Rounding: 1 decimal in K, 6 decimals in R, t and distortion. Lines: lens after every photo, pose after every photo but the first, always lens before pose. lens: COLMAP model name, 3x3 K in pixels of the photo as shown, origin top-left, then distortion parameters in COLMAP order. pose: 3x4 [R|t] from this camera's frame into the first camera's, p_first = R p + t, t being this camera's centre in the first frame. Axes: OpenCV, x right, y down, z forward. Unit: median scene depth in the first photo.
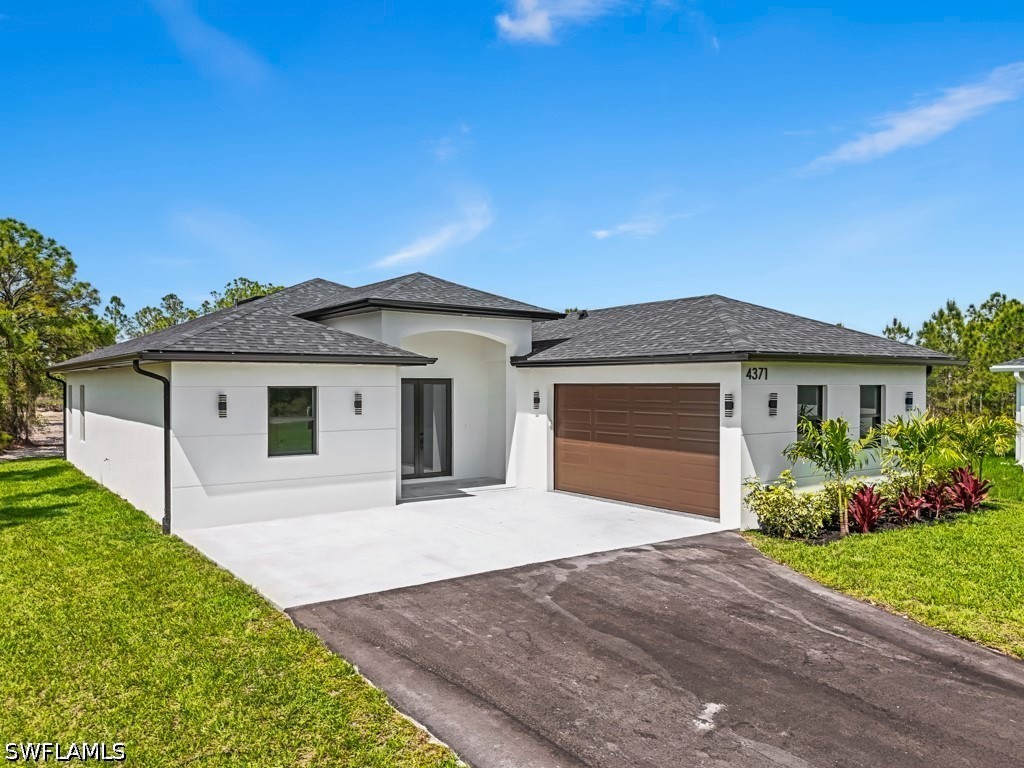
lens RADIAL K [[748.1, 0, 515.3], [0, 748.1, 386.4], [0, 0, 1]] dist [0.068915, -0.058748]
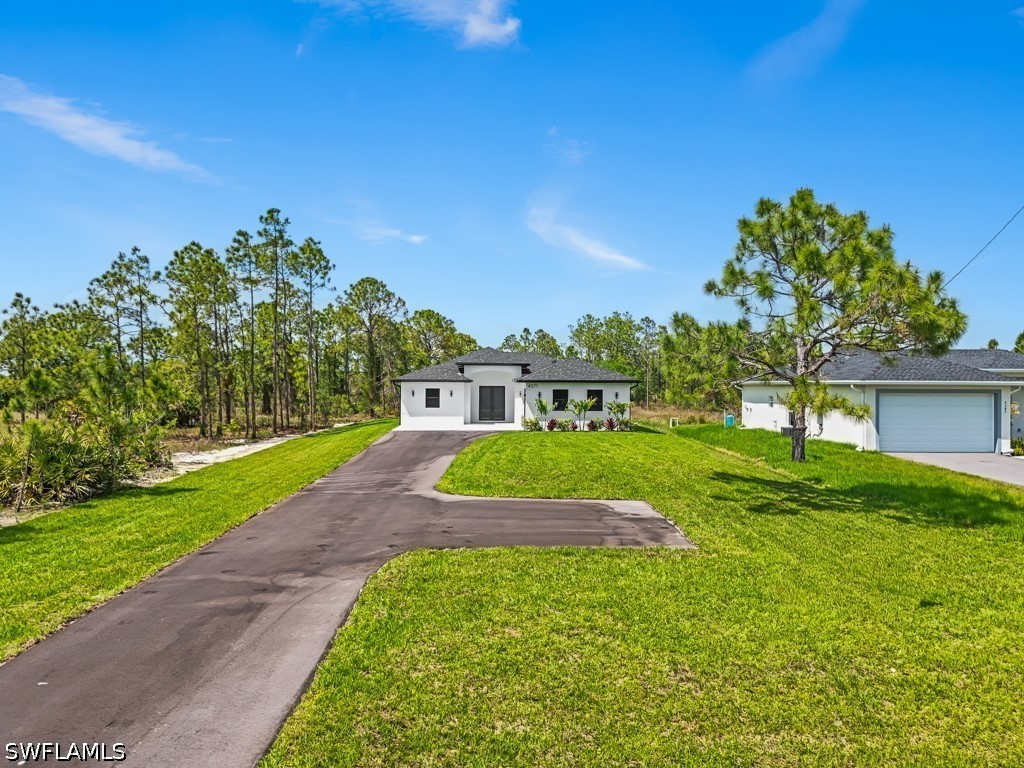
lens RADIAL K [[748.1, 0, 515.3], [0, 748.1, 386.4], [0, 0, 1]] dist [0.068915, -0.058748]
pose [[0.847622, 0.003832, -0.530587, 2.209078], [-0.009520, 0.999923, -0.007987, 0.015859], [0.530516, 0.011821, 0.847593, -2.087977]]
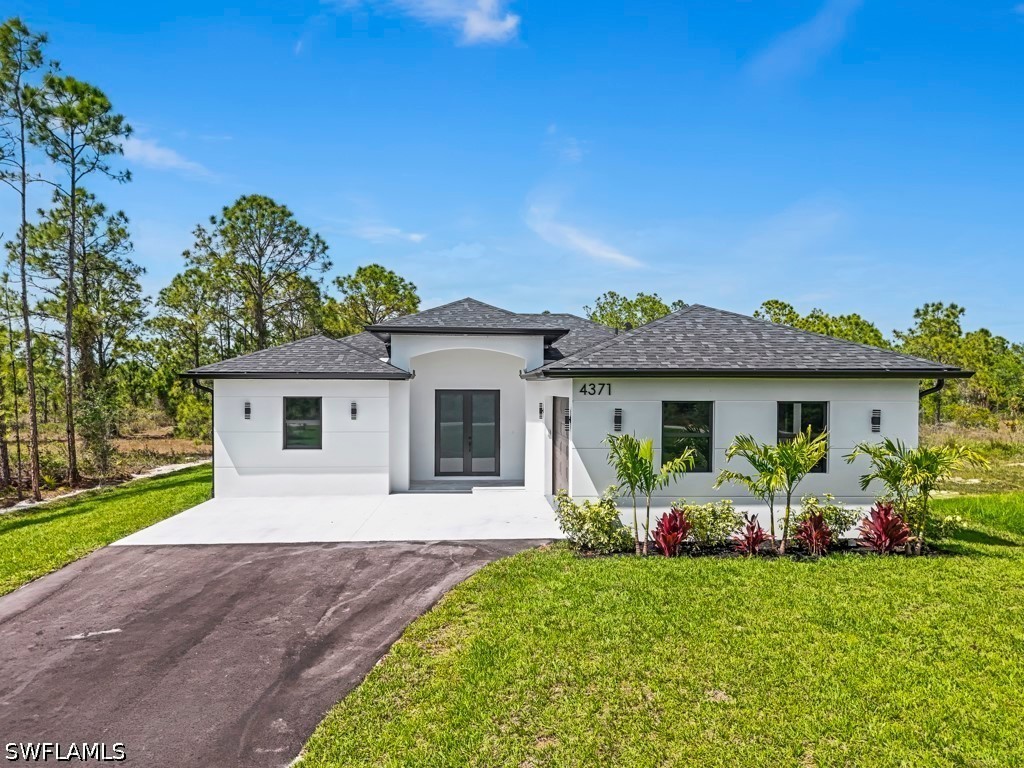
lens RADIAL K [[748.1, 0, 515.3], [0, 748.1, 386.4], [0, 0, 1]] dist [0.068915, -0.058748]
pose [[0.847244, 0.002725, -0.531197, 0.811912], [-0.005837, 0.999974, -0.004179, -0.016782], [0.531172, 0.006642, 0.847238, 0.090805]]
